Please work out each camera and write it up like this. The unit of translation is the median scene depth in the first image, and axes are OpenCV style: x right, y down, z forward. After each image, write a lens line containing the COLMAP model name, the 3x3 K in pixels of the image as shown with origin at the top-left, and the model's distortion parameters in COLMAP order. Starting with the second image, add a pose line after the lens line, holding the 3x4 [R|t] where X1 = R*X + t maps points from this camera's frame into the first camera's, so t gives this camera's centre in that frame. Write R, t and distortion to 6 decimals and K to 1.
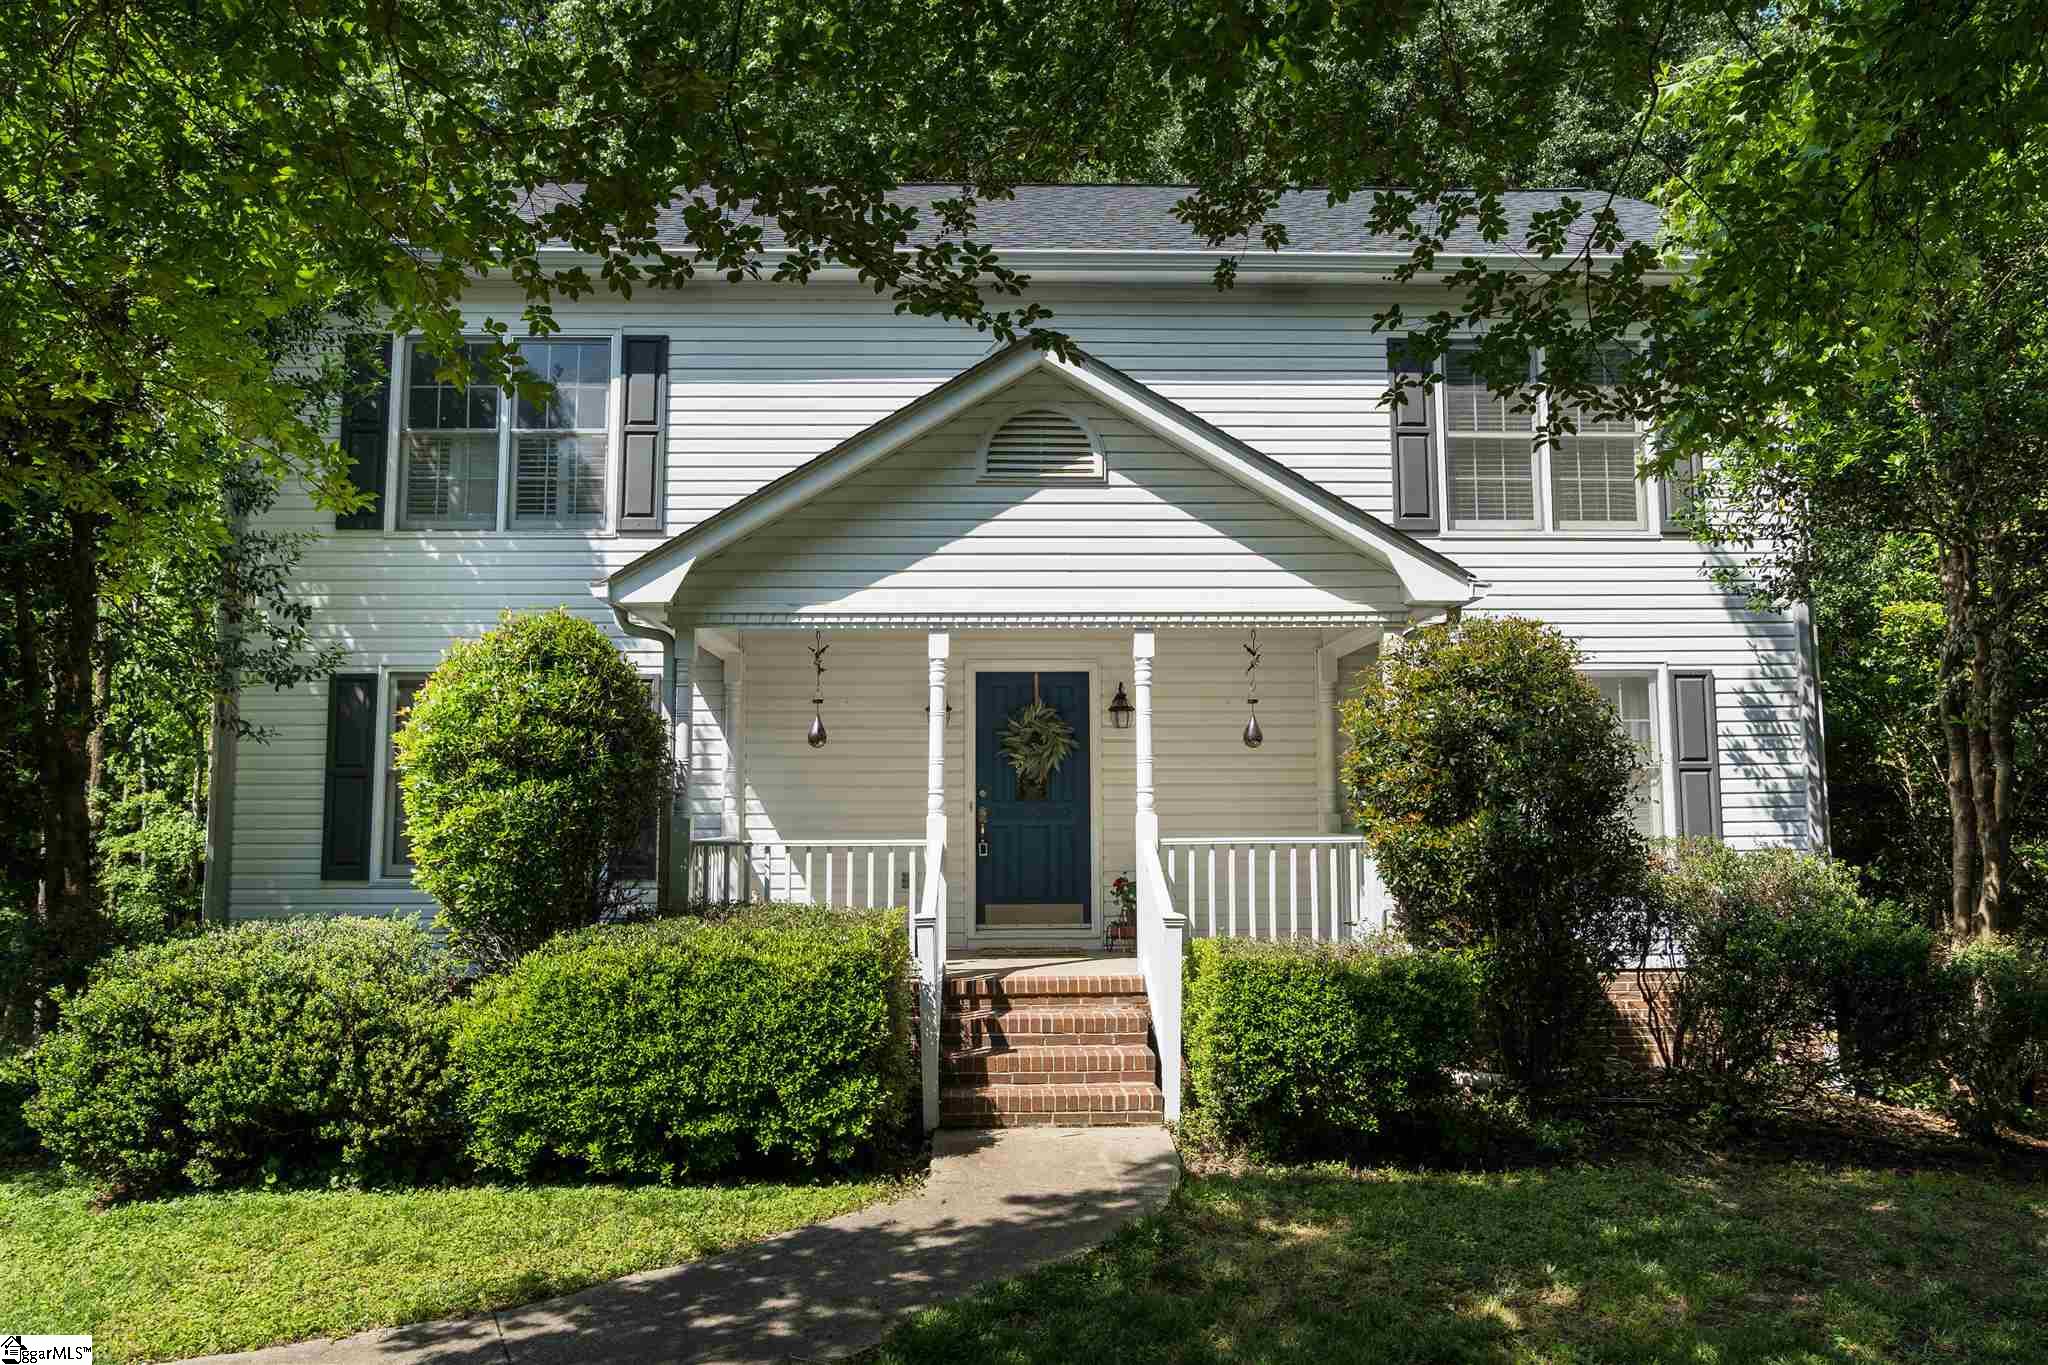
lens RADIAL K [[1400.5, 0, 1058.4], [0, 1400.5, 679.9], [0, 0, 1]] dist [-0.004920, -0.000880]
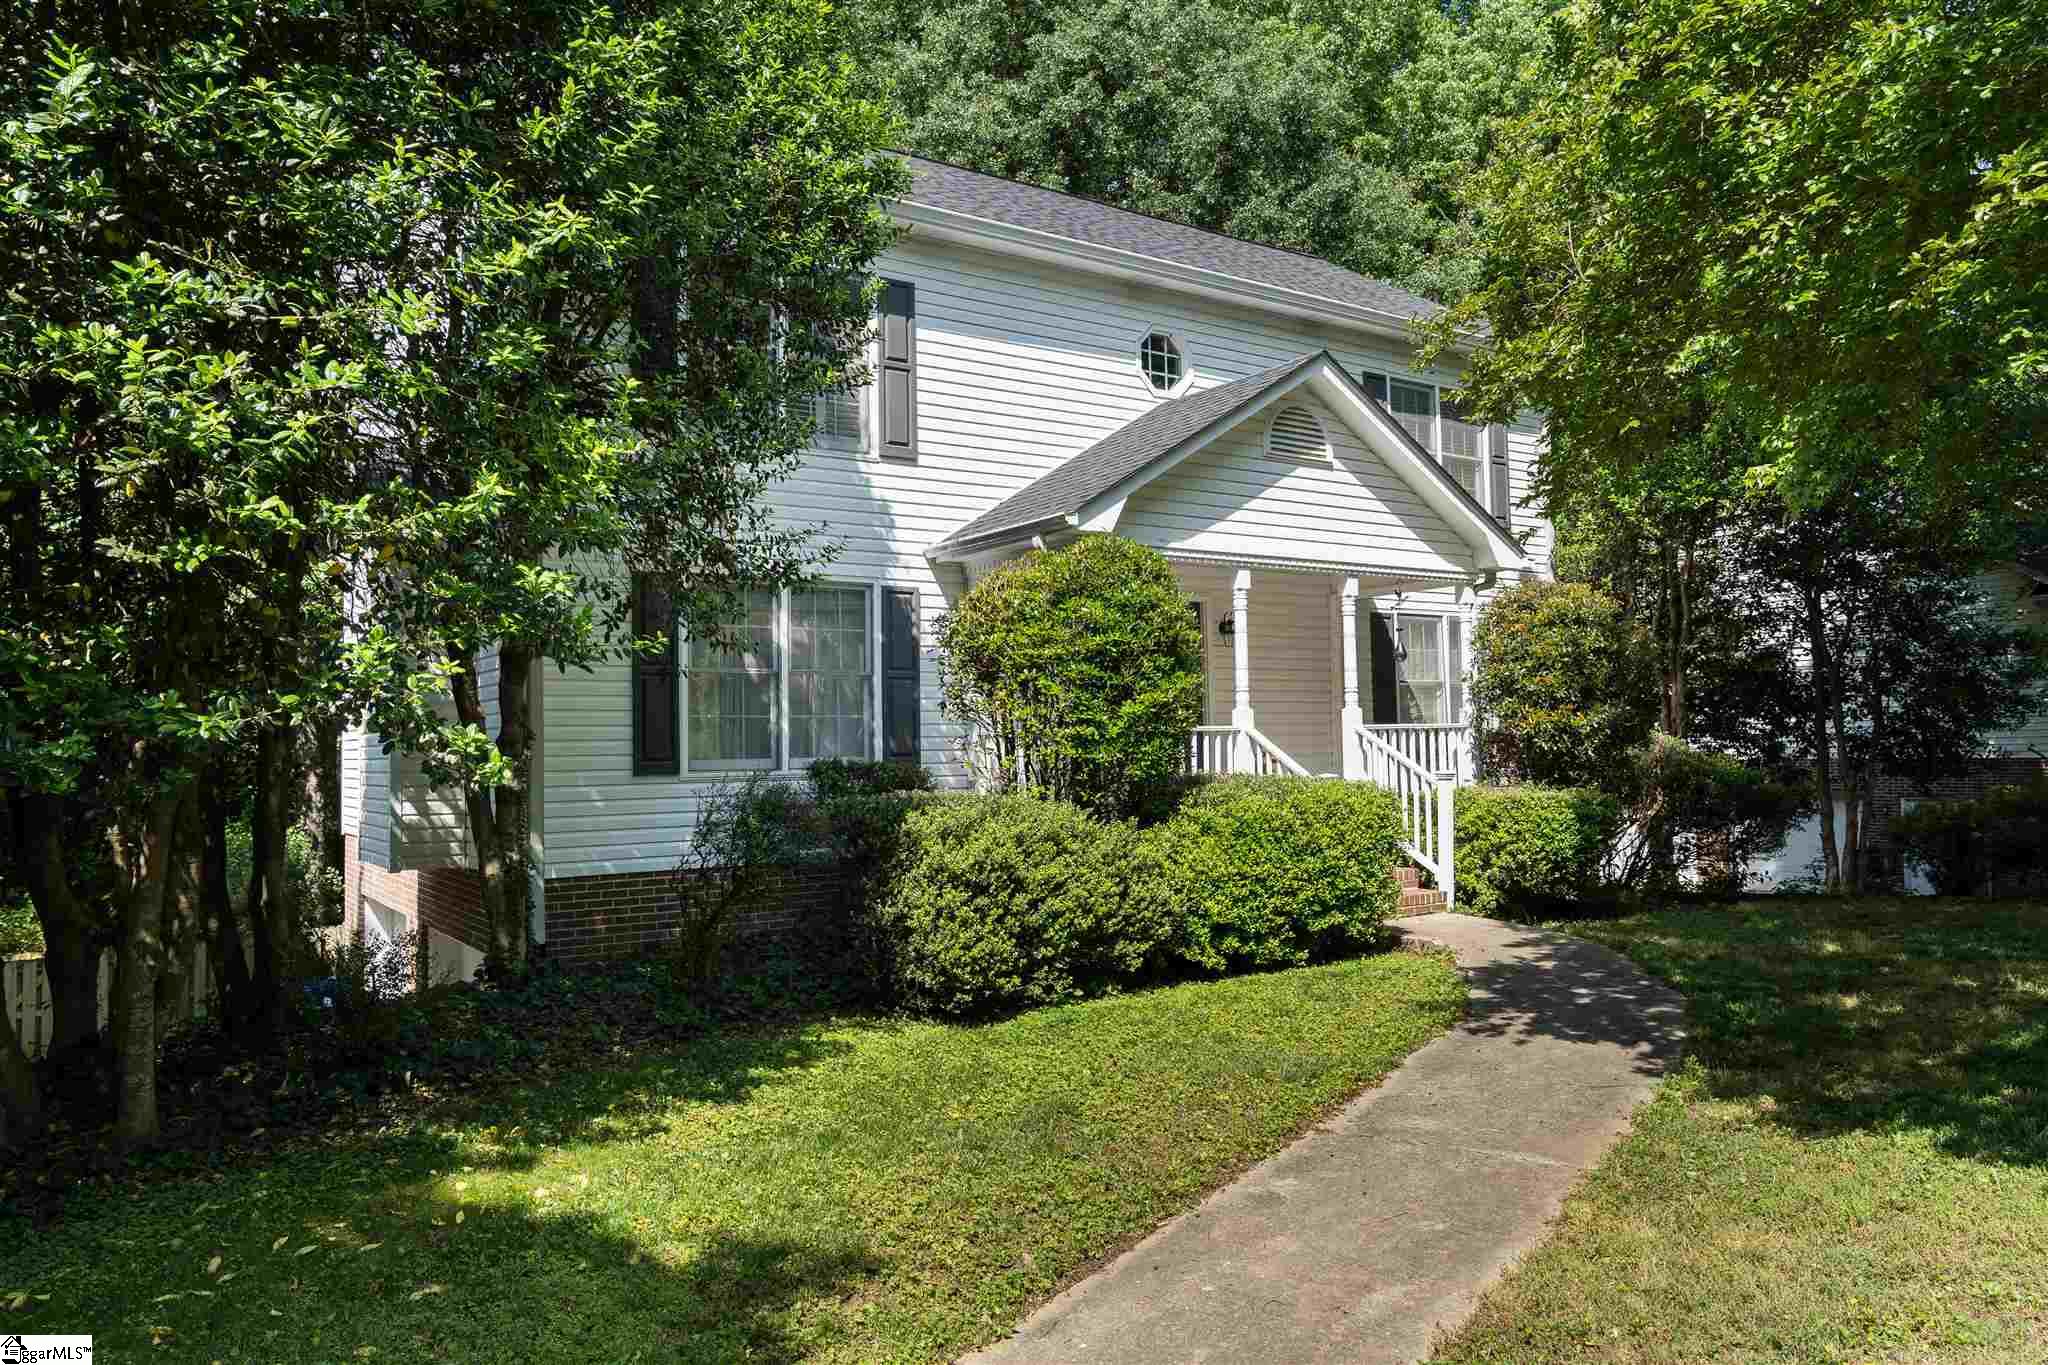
lens RADIAL K [[1400.5, 0, 1058.4], [0, 1400.5, 679.9], [0, 0, 1]] dist [-0.004920, -0.000880]
pose [[0.838105, 0.004596, 0.545490, -0.827230], [-0.040244, 0.997761, 0.053425, 0.005902], [-0.544022, -0.066728, 0.836413, -0.020357]]
